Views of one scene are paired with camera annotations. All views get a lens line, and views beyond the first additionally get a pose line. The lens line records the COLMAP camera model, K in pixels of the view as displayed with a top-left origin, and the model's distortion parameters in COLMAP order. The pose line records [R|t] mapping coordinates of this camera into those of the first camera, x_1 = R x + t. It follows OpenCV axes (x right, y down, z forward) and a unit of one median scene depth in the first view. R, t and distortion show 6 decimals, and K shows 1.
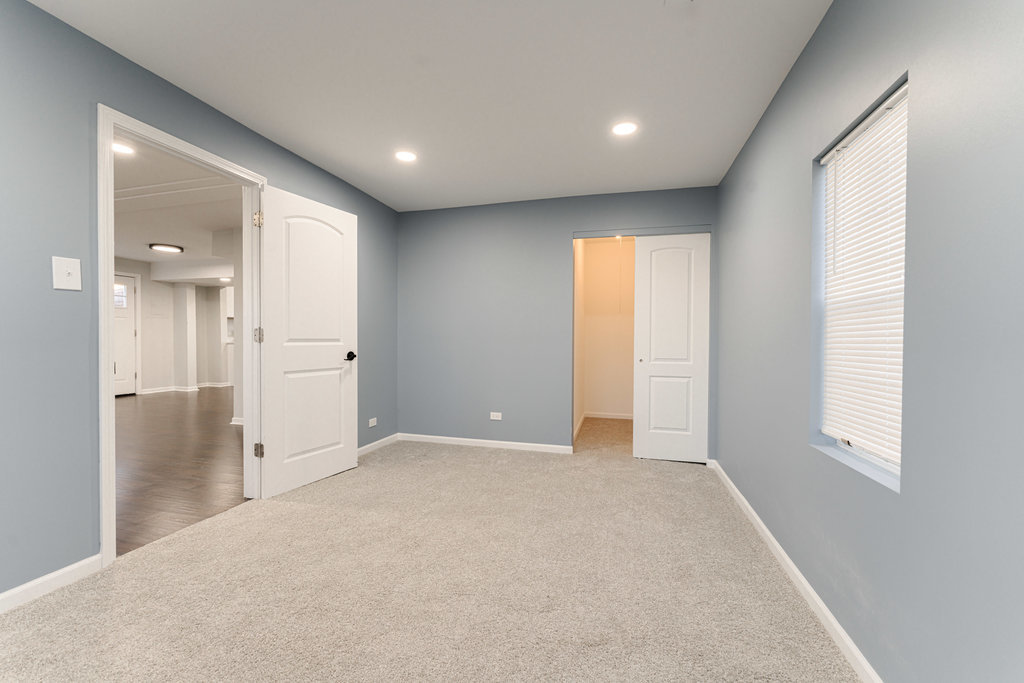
lens RADIAL K [[410.1, 0, 510.3], [0, 410.1, 339.6], [0, 0, 1]] dist [-0.001814, 0.000083]
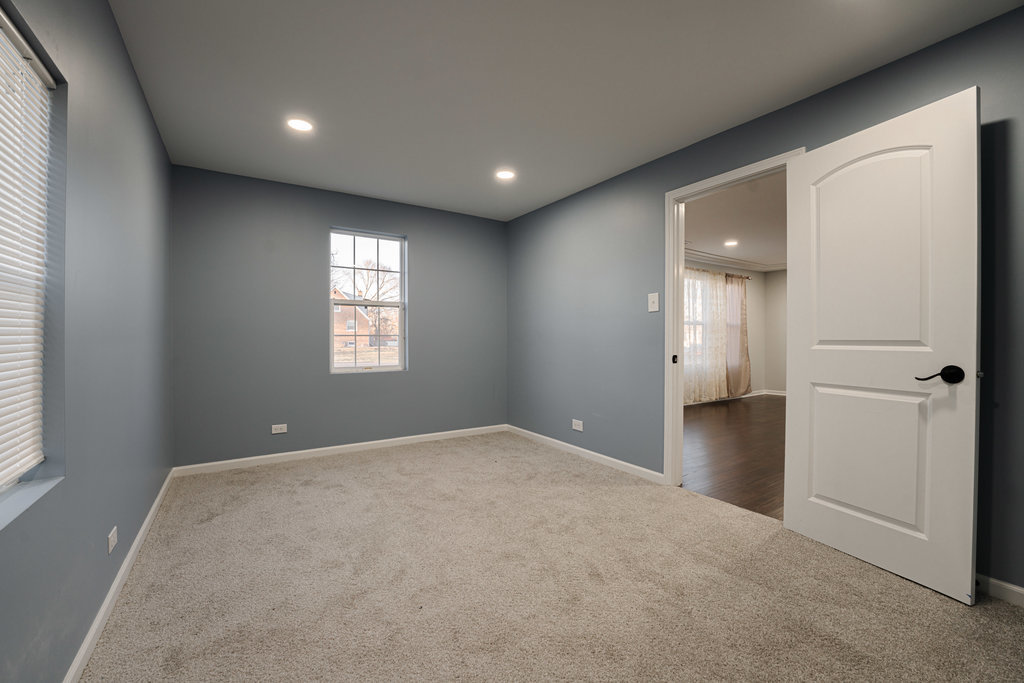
lens RADIAL K [[410.1, 0, 510.1], [0, 410.1, 344.1], [0, 0, 1]] dist [-0.001814, 0.000083]
pose [[-0.645899, -0.000242, -0.763423, 0.397391], [-0.011982, 0.999880, 0.009821, 0.004515], [0.763329, 0.015491, -0.645824, 1.030569]]
